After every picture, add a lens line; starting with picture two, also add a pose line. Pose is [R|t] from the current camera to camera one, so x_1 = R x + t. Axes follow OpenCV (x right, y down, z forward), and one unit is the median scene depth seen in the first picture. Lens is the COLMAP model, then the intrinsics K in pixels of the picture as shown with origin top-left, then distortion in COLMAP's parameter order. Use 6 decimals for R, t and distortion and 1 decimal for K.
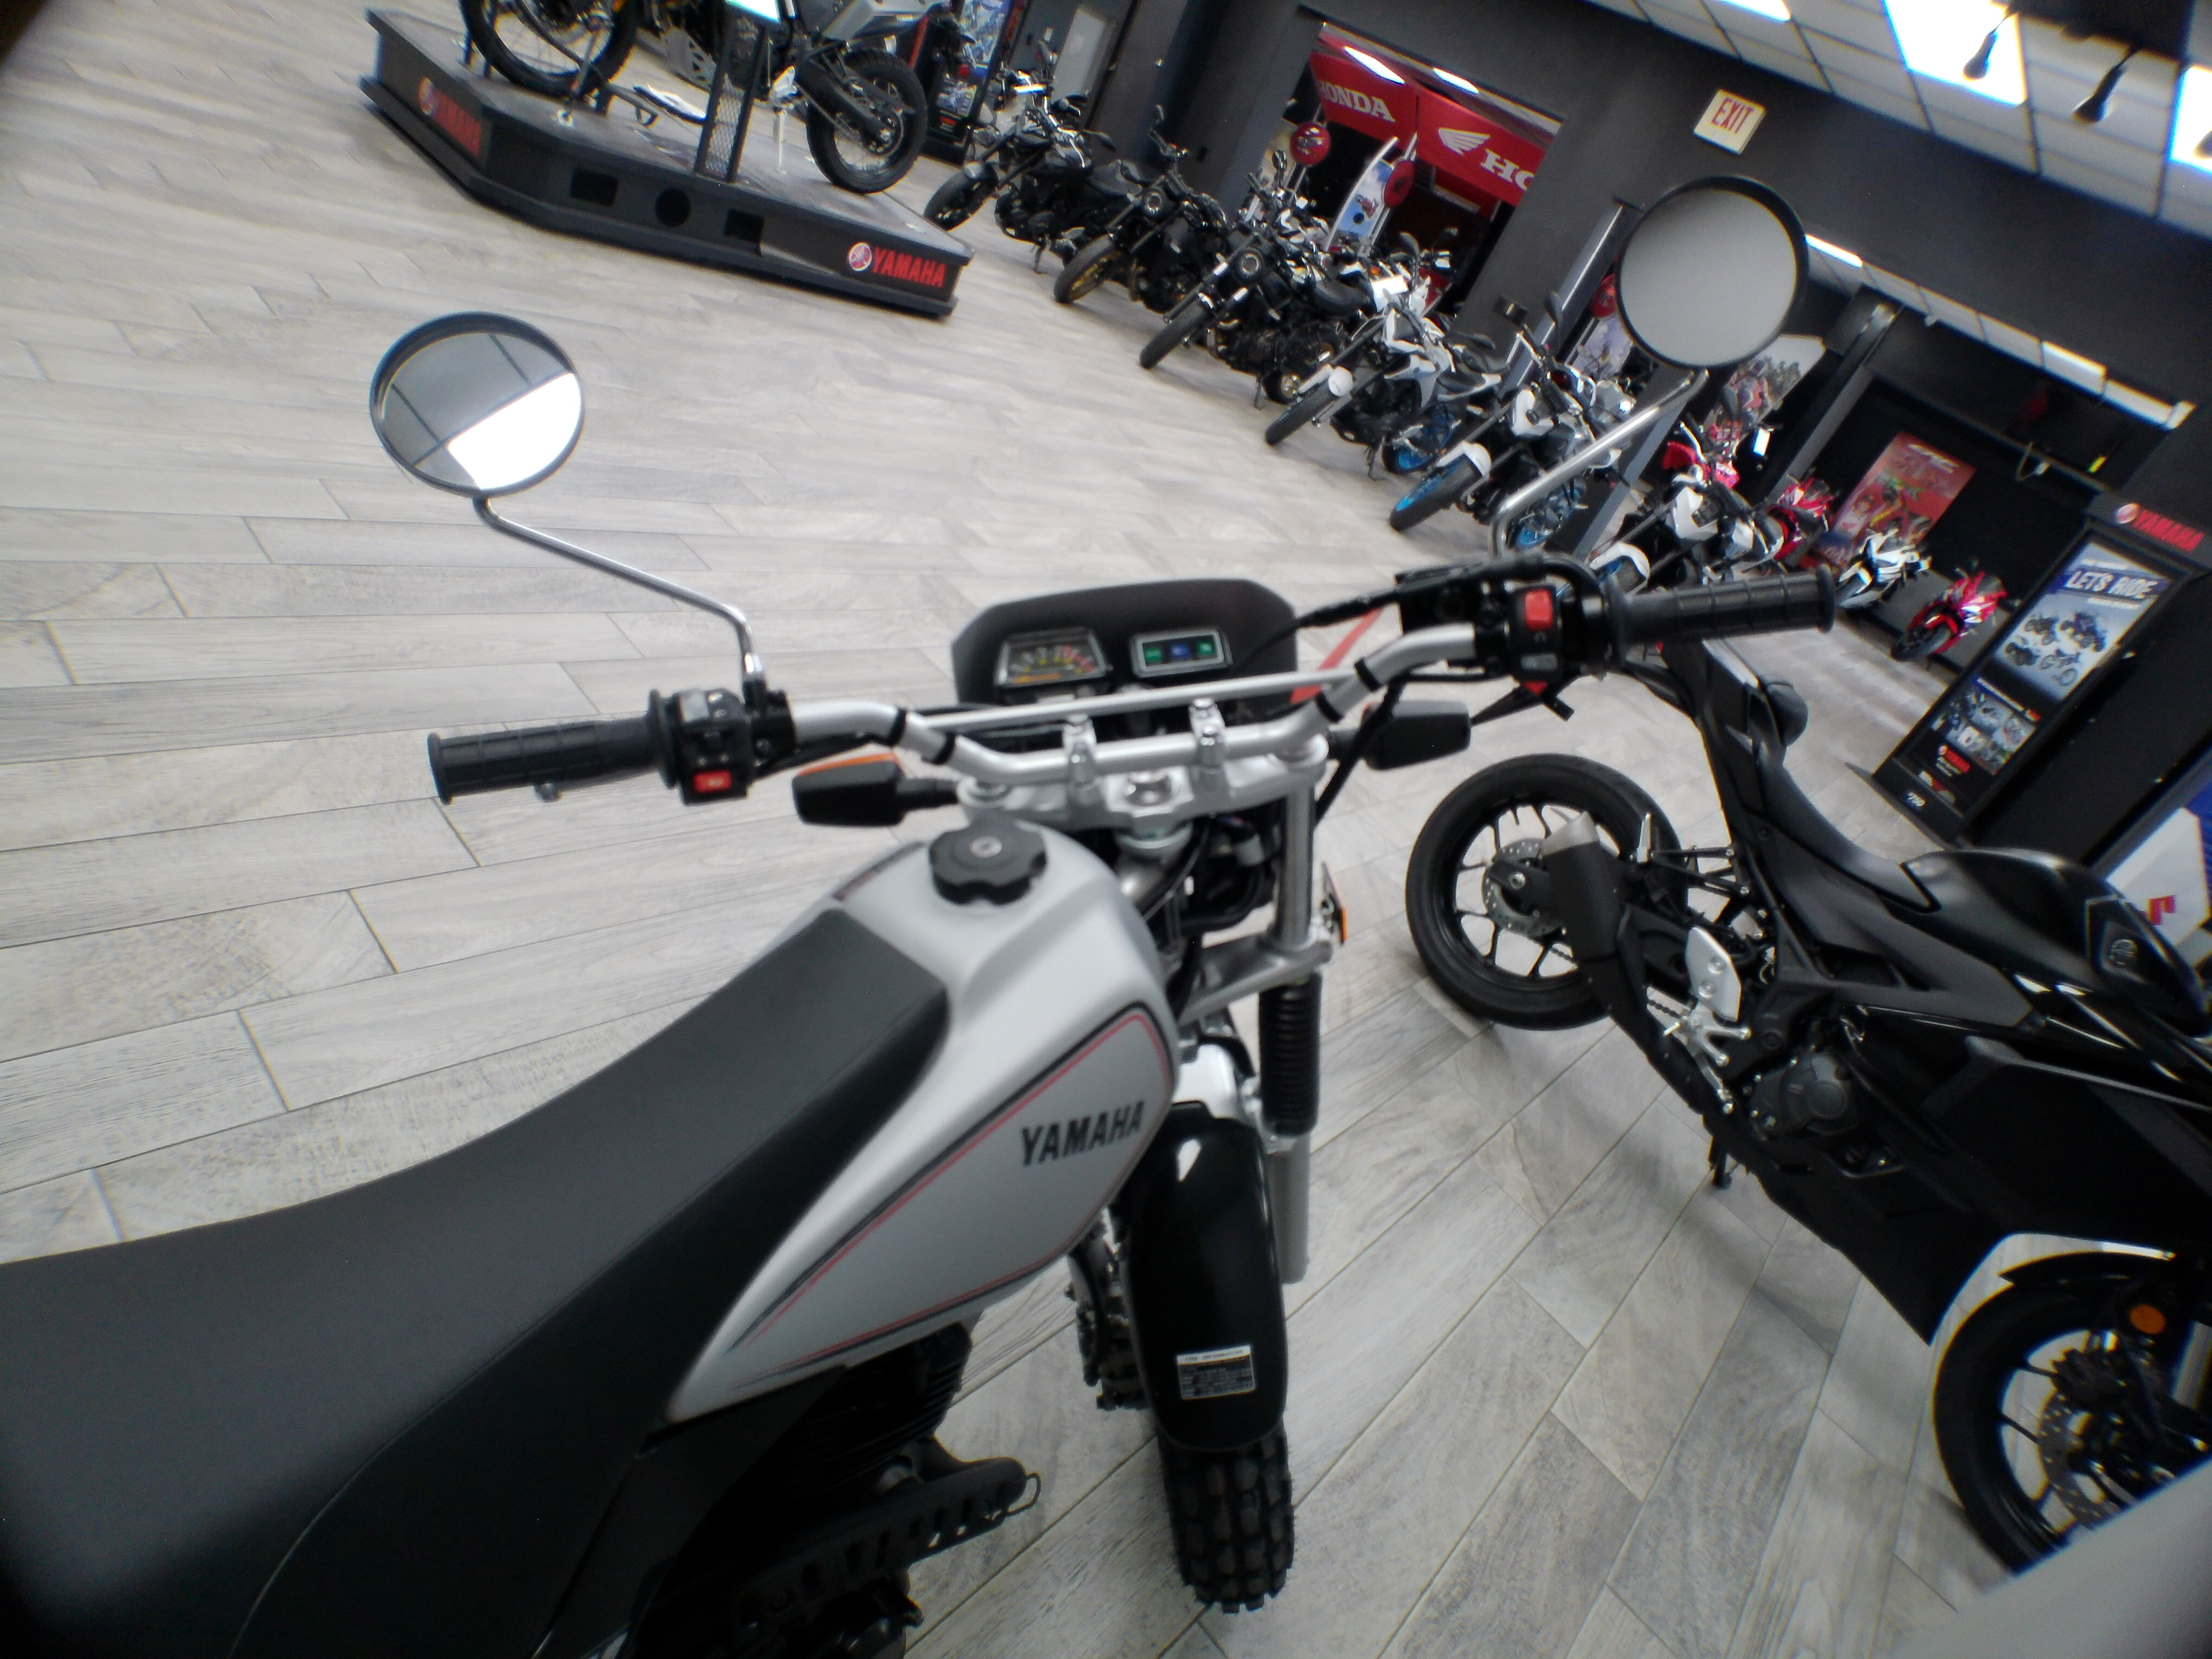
lens RADIAL K [[1308.0, 0, 1149.8], [0, 1308.0, 792.3], [0, 0, 1]] dist [-0.034621, -0.002589]
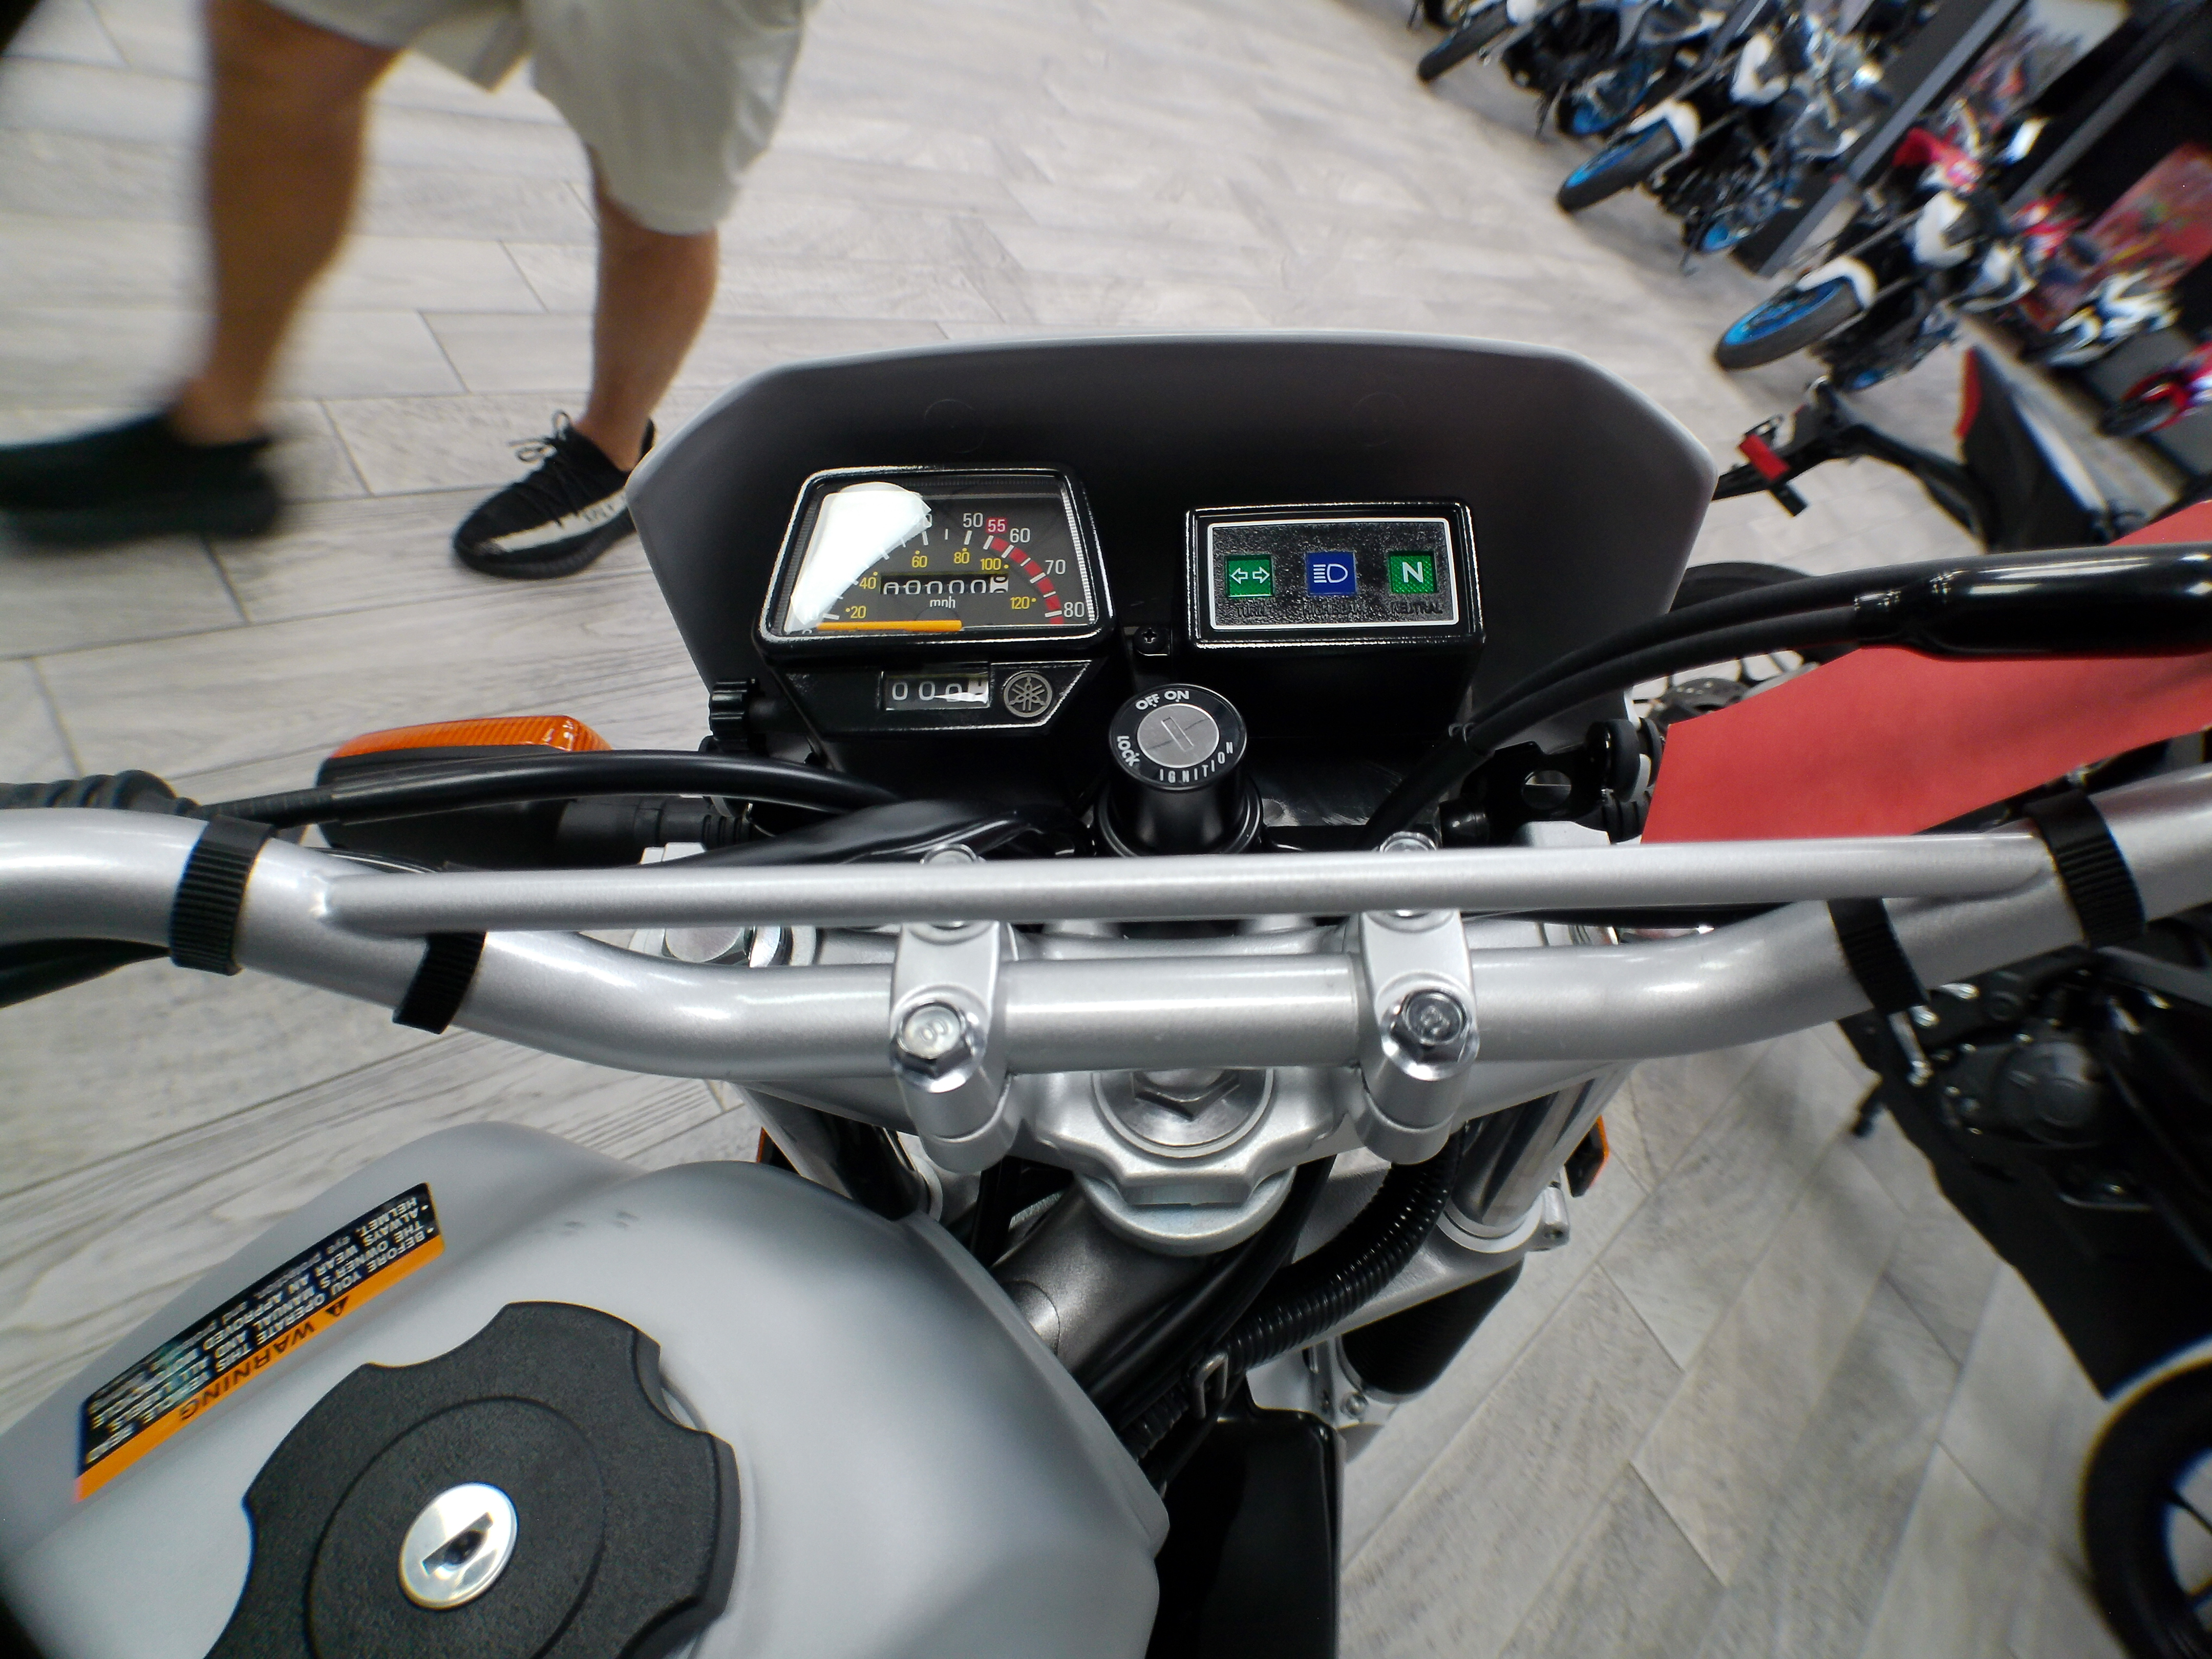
lens RADIAL K [[1351.7, 0, 1110.1], [0, 1351.7, 870.8], [0, 0, 1]] dist [-0.068886, 0.029257]
pose [[0.991837, 0.117871, -0.048638, -0.002886], [-0.099411, 0.953674, 0.283943, -0.025514], [0.079853, -0.276790, 0.957607, 0.127797]]
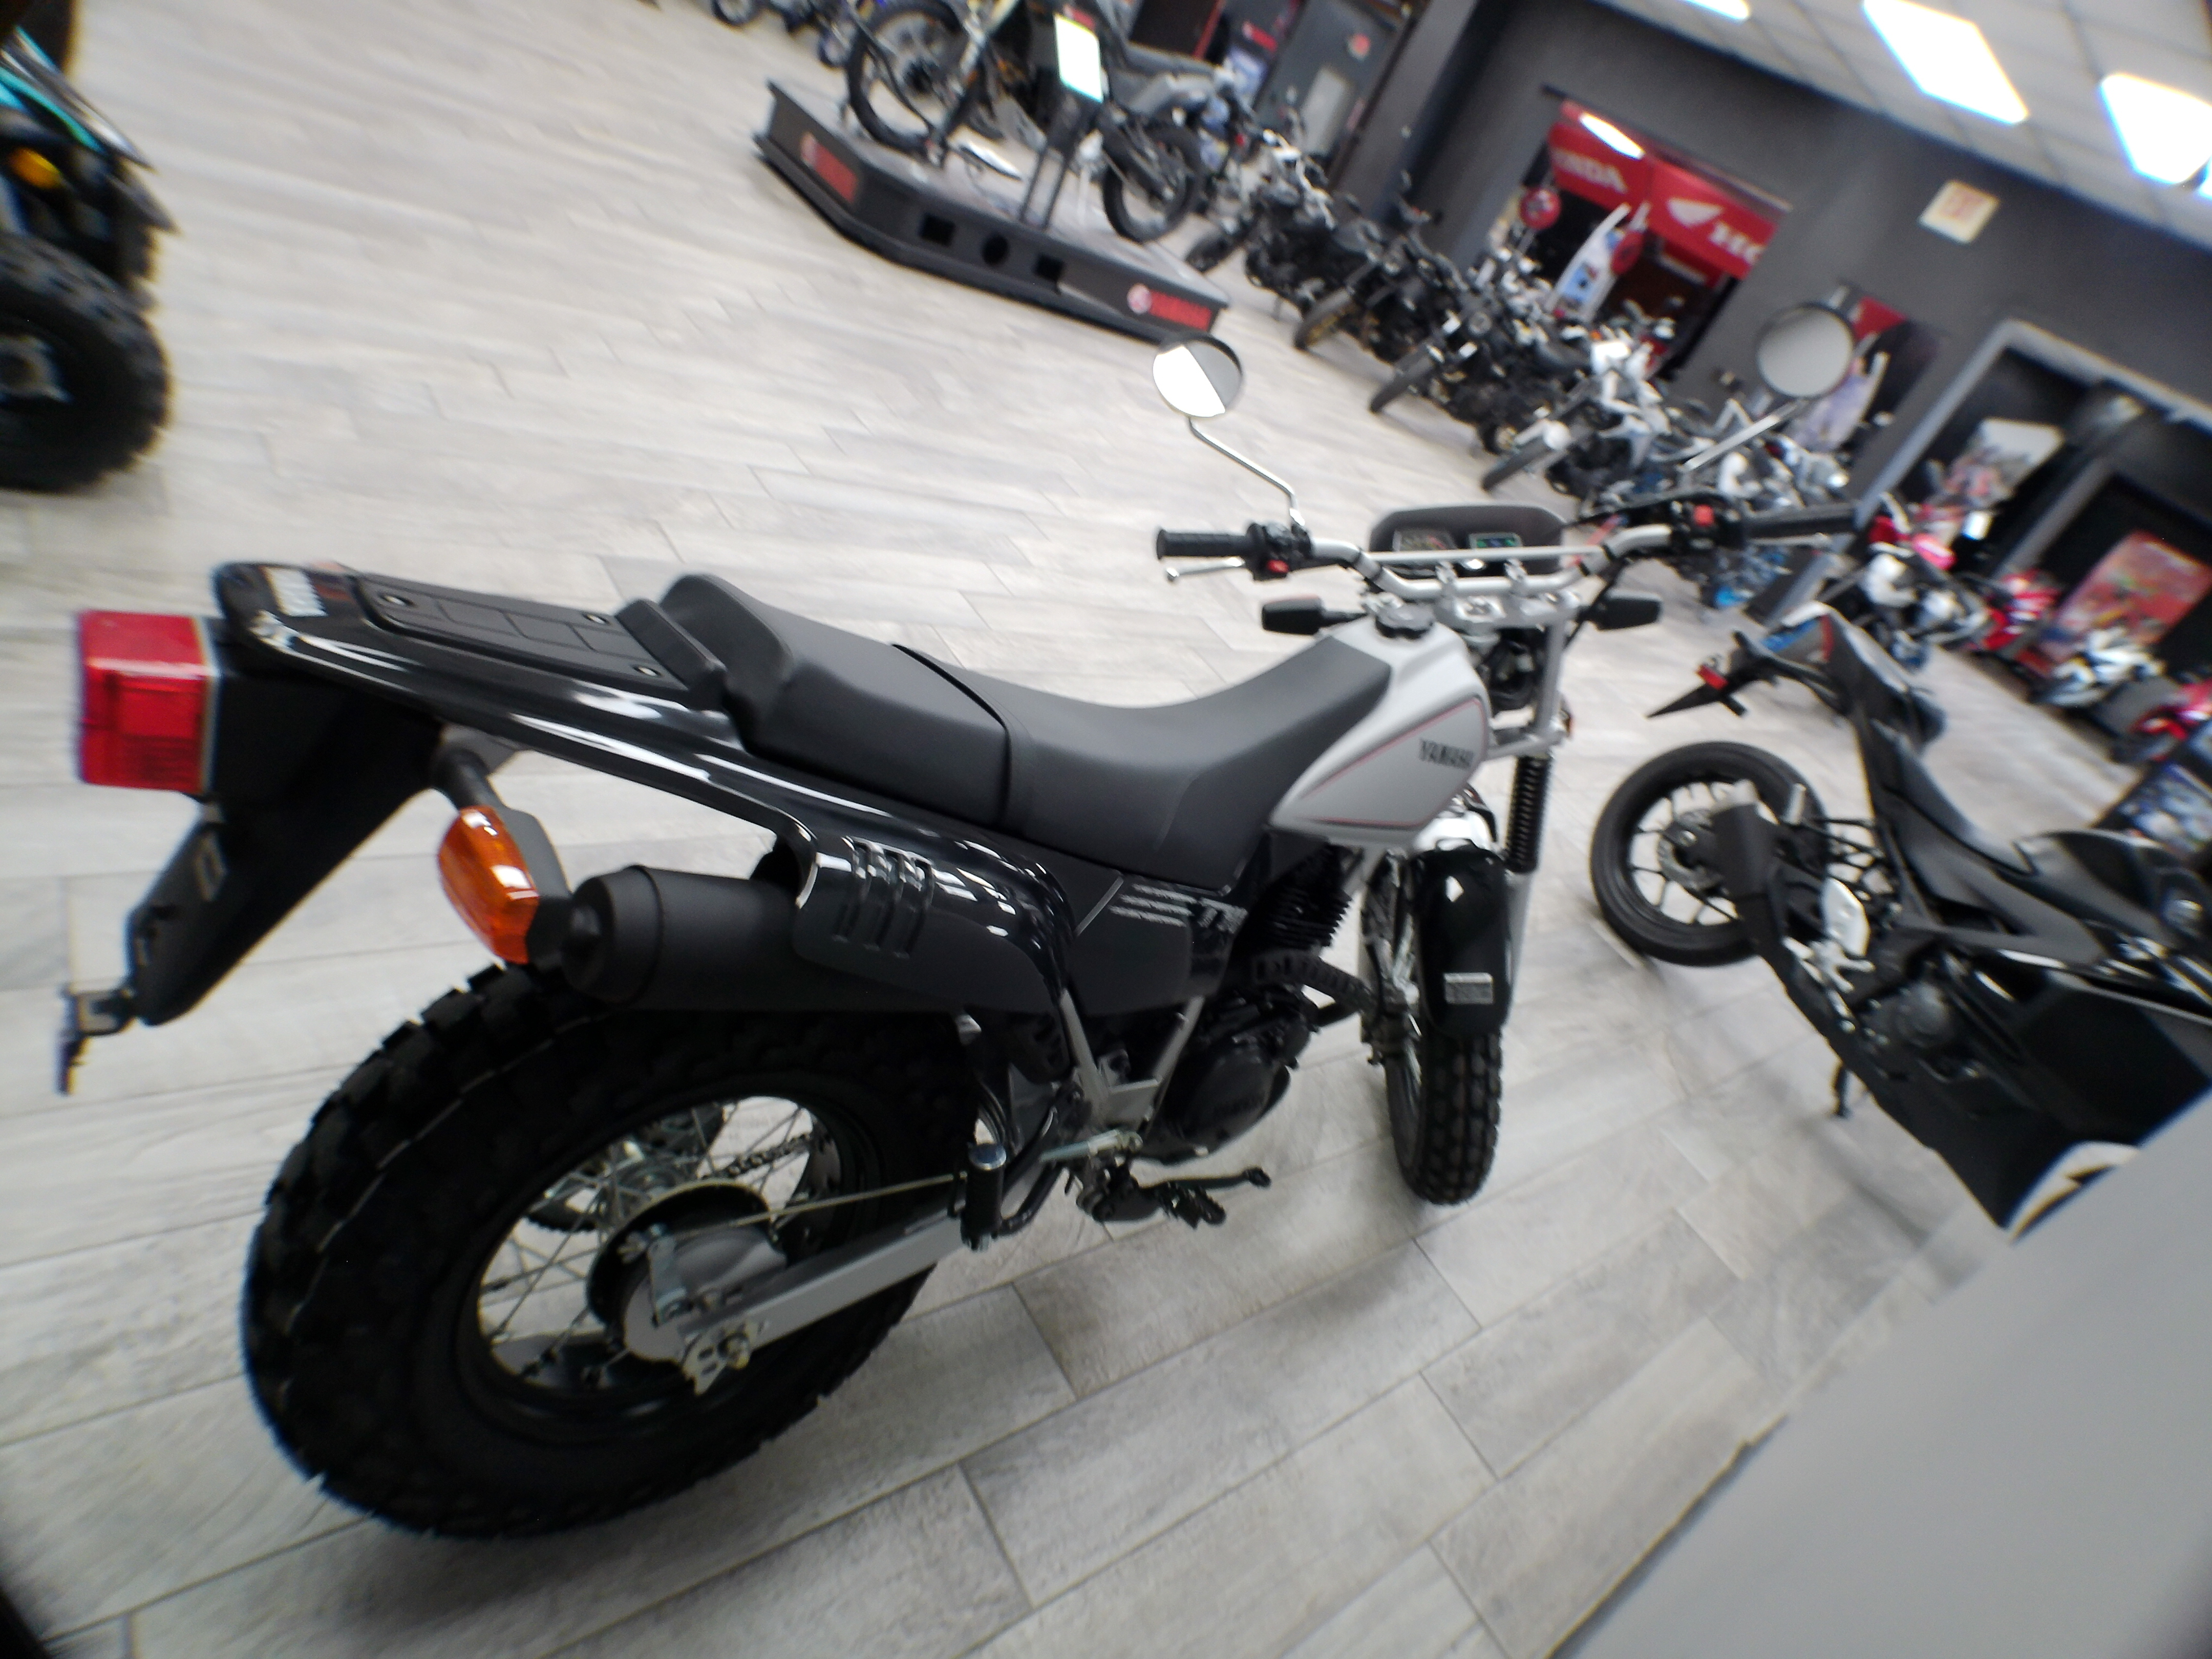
lens RADIAL K [[1308.0, 0, 1149.8], [0, 1308.0, 792.3], [0, 0, 1]] dist [-0.034621, -0.002589]
pose [[0.987427, 0.094364, -0.126818, -0.035867], [-0.098304, 0.994838, -0.025157, 0.061711], [0.123789, 0.037308, 0.991607, -0.154963]]
